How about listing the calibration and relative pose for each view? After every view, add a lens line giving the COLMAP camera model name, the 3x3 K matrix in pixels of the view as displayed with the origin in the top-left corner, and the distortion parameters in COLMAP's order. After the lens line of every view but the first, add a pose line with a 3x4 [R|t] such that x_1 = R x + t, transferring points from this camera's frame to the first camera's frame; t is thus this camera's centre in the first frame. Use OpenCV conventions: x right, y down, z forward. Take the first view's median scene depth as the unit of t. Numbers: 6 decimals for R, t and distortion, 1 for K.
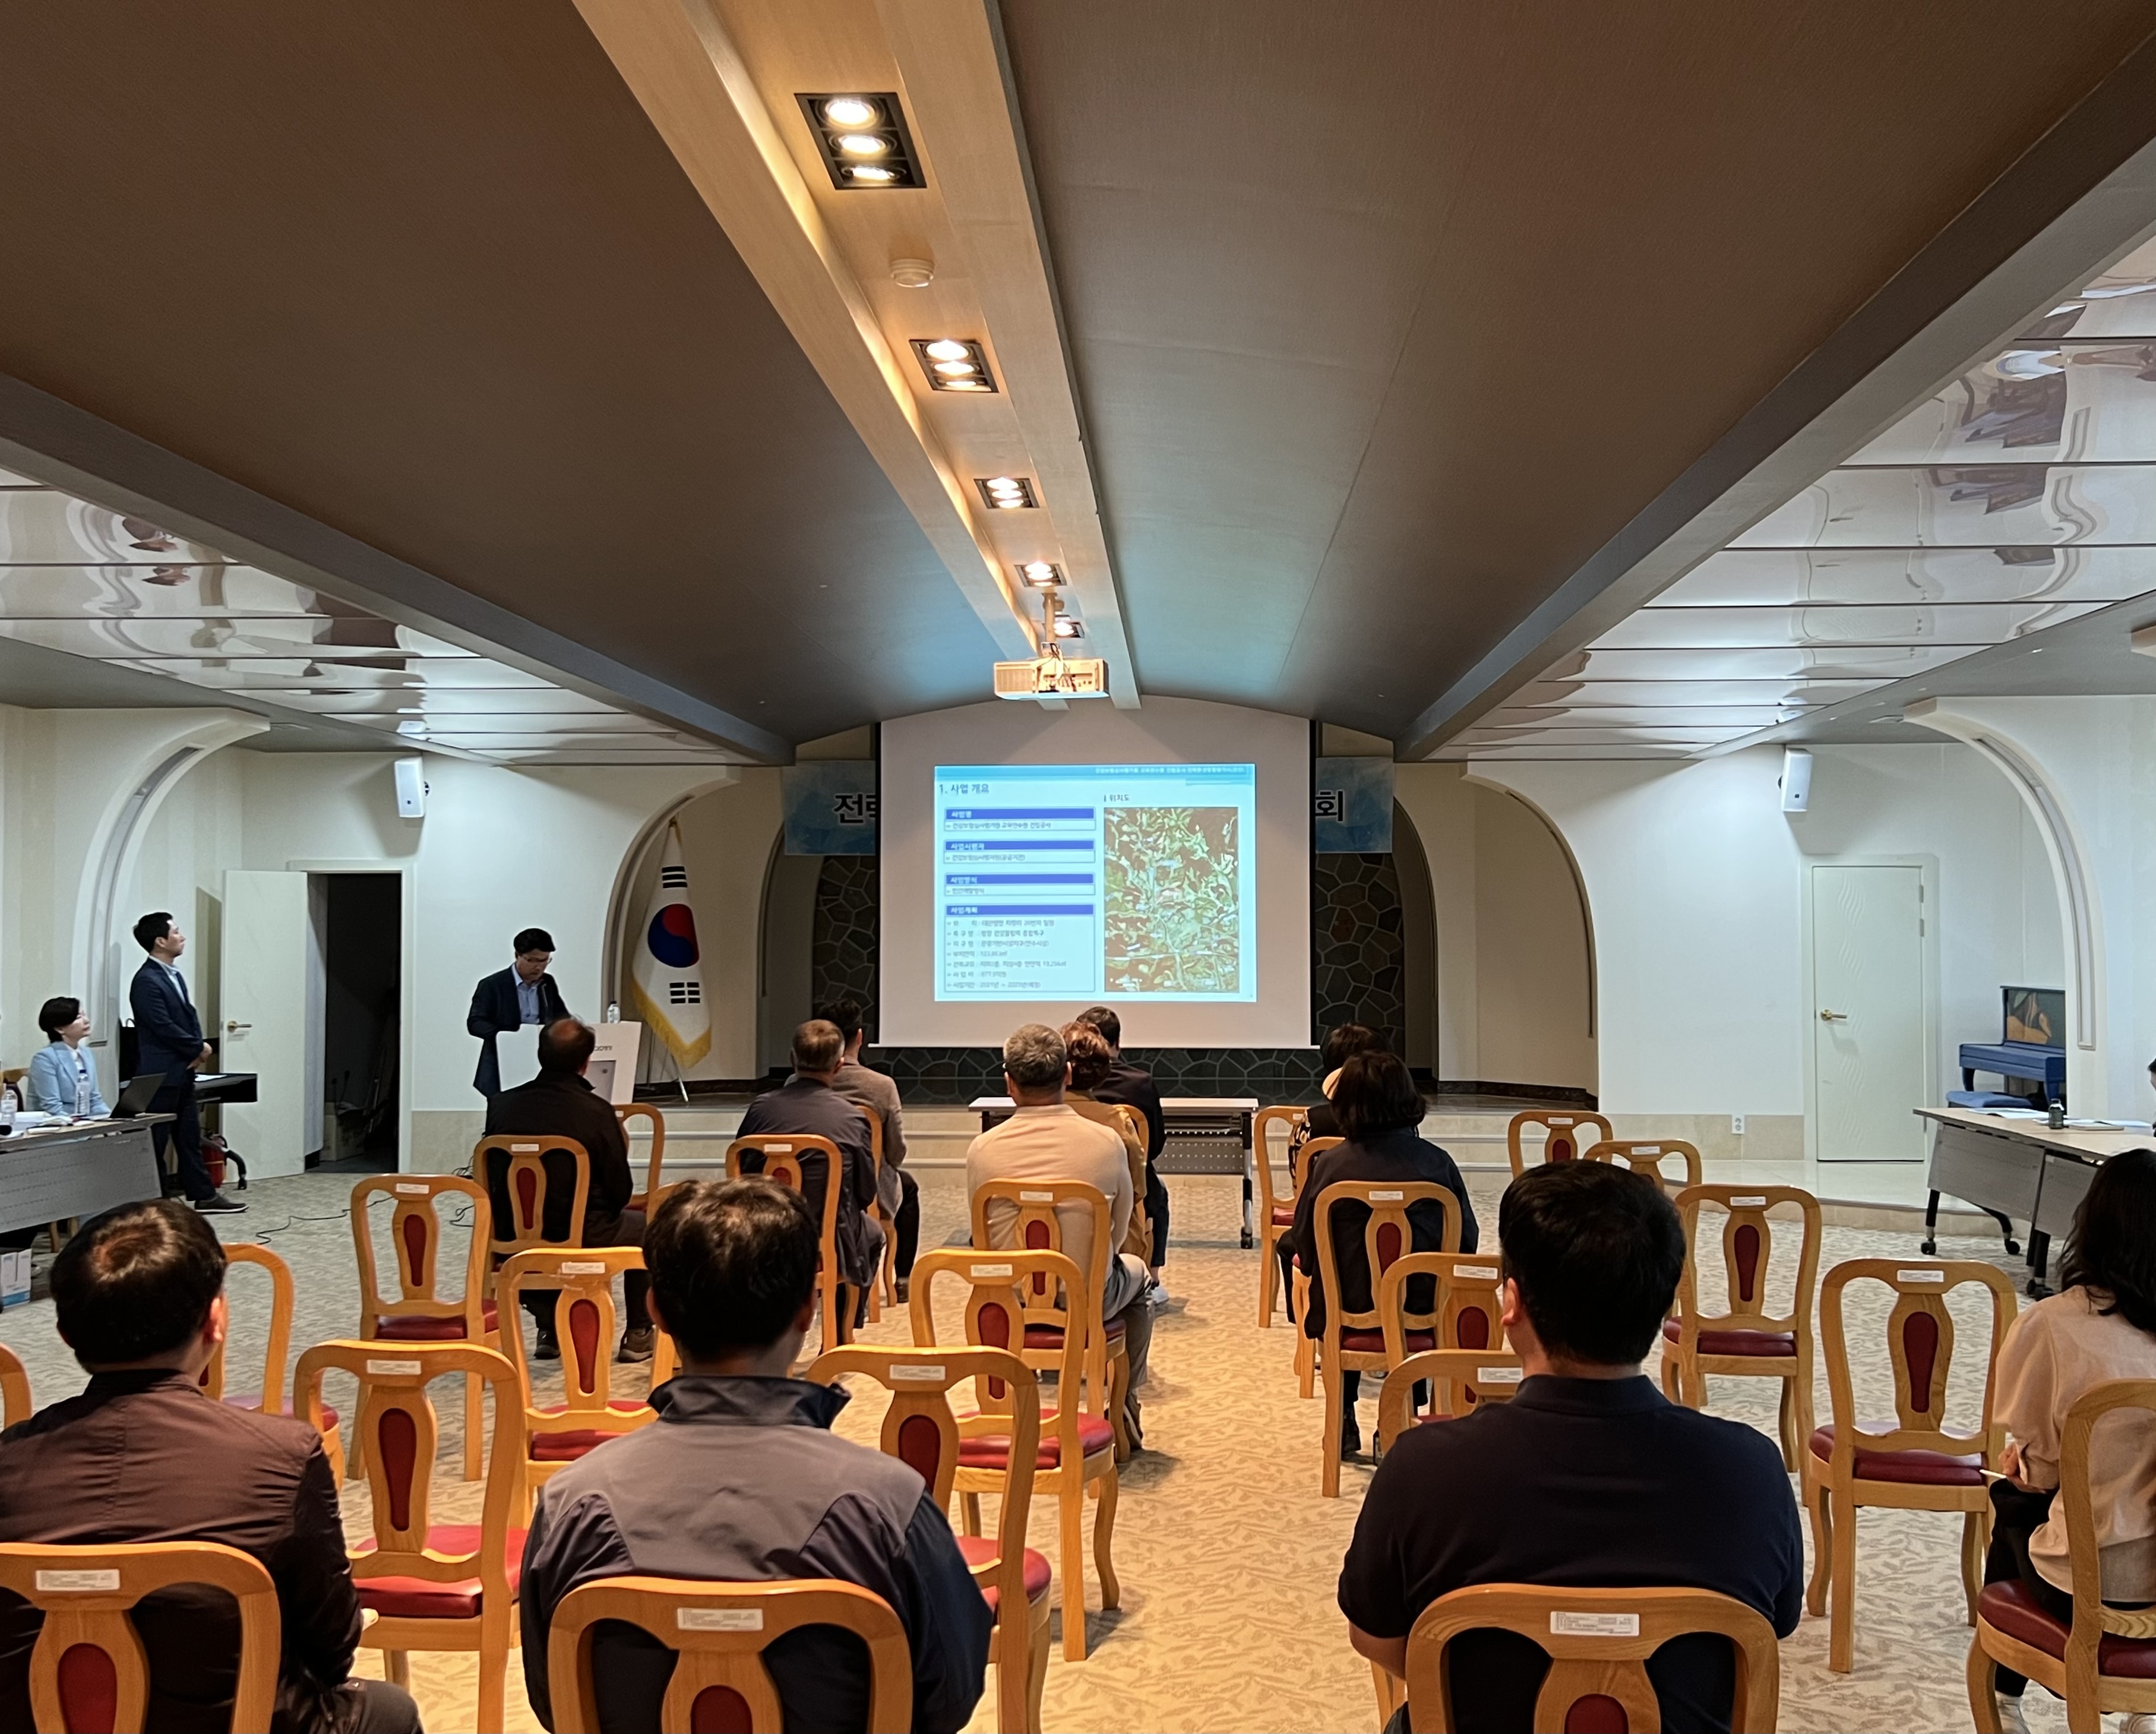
lens RADIAL K [[2185.0, 0, 1078.0], [0, 2185.0, 867.0], [0, 0, 1]] dist [0.250637, 0.005791]
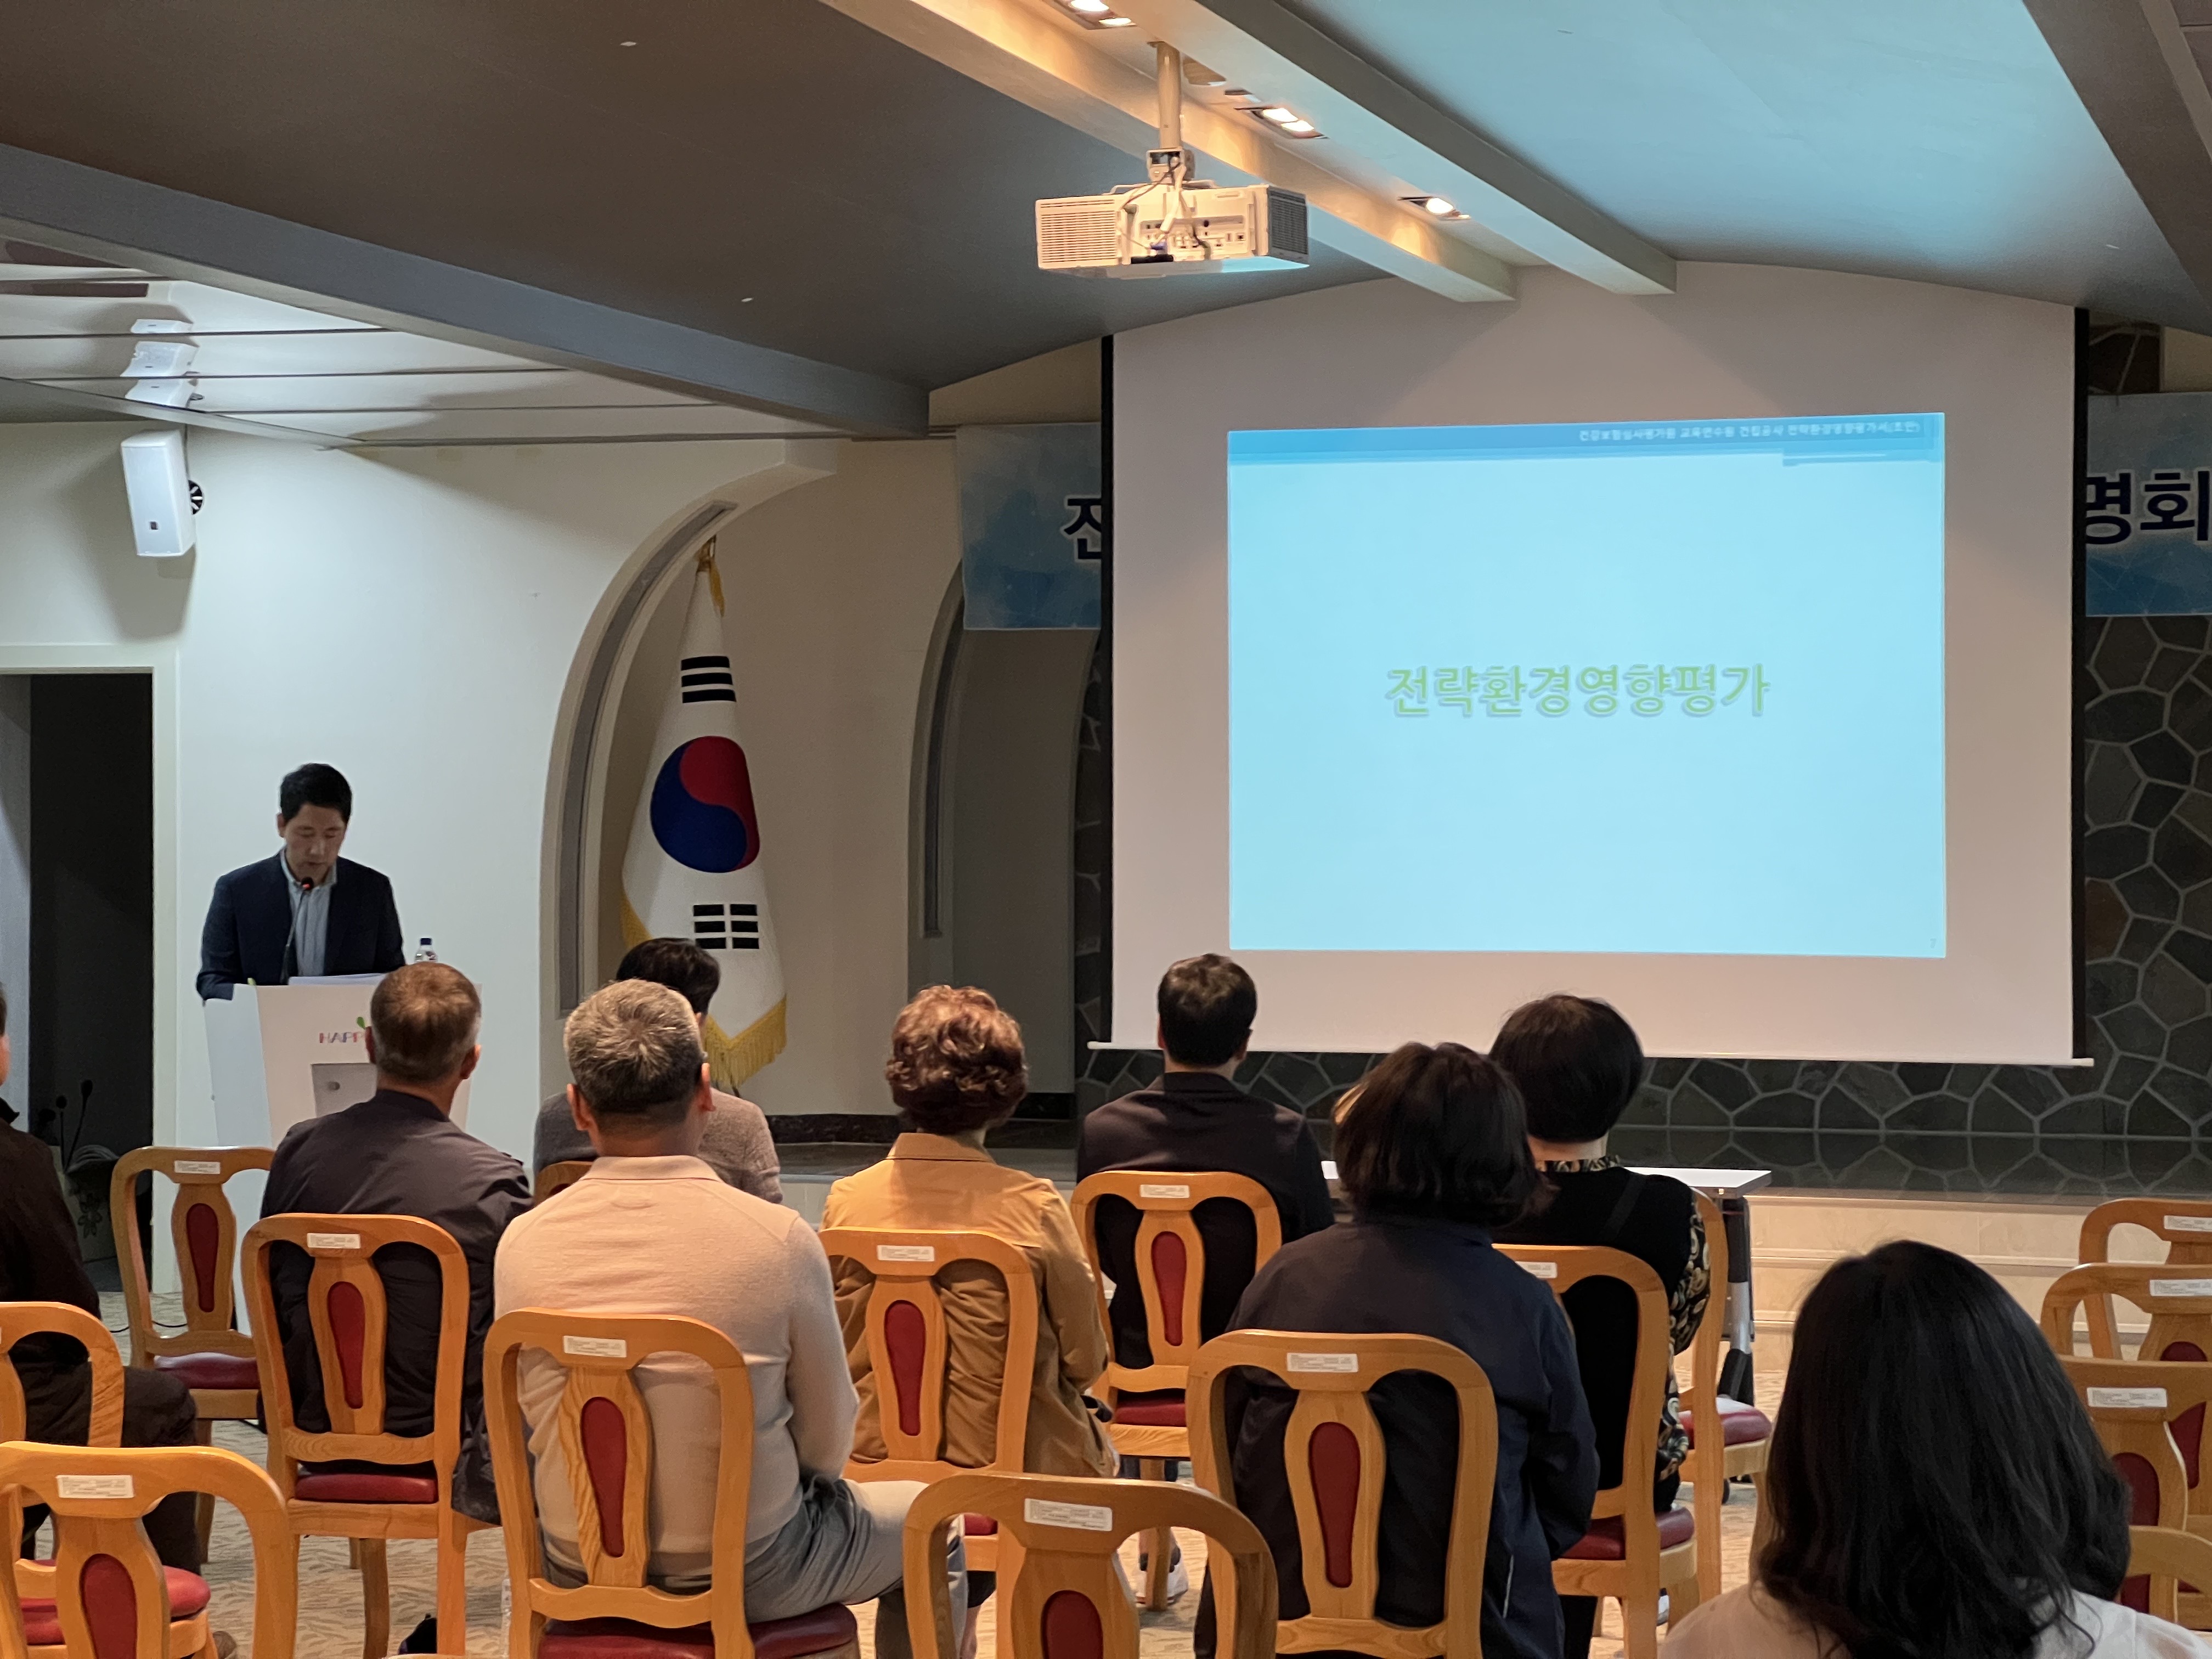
lens RADIAL K [[4900.9, 0, 1106.0], [0, 4900.9, 829.5], [0, 0, 1]] dist [-0.041585, 3.266893]
pose [[0.973267, 0.001770, -0.229672, 0.143566], [0.005961, 0.999439, 0.032962, 0.002729], [0.229601, -0.033450, 0.972710, 0.006632]]
